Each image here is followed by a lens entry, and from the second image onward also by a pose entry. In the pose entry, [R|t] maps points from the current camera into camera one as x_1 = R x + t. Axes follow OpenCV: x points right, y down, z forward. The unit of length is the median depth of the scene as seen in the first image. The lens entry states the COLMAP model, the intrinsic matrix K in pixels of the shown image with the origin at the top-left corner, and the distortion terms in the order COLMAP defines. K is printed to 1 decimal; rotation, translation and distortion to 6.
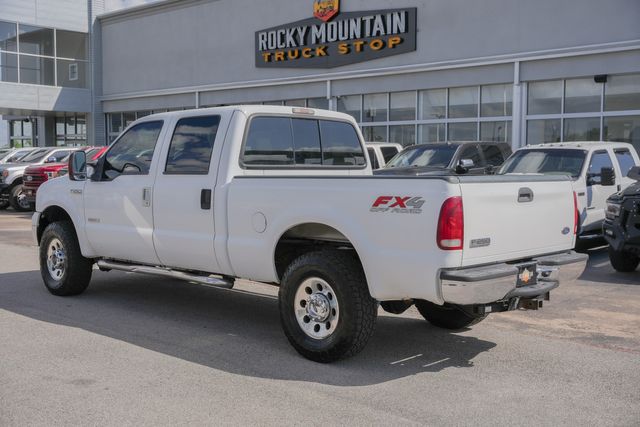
lens RADIAL K [[778.3, 0, 320.0], [0, 778.3, 213.5], [0, 0, 1]] dist [0.022325, 0.030408]
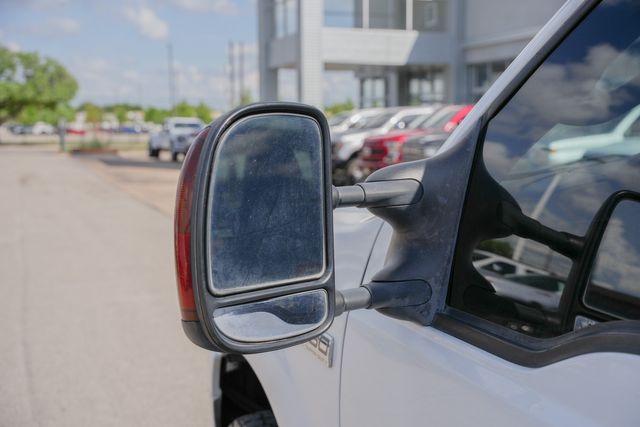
lens RADIAL K [[778.3, 0, 320.0], [0, 778.3, 213.5], [0, 0, 1]] dist [0.022325, 0.030408]
pose [[0.899208, 0.035623, -0.436069, -0.071186], [-0.013757, 0.998489, 0.053201, -0.020414], [0.437305, -0.041840, 0.898339, 0.256655]]
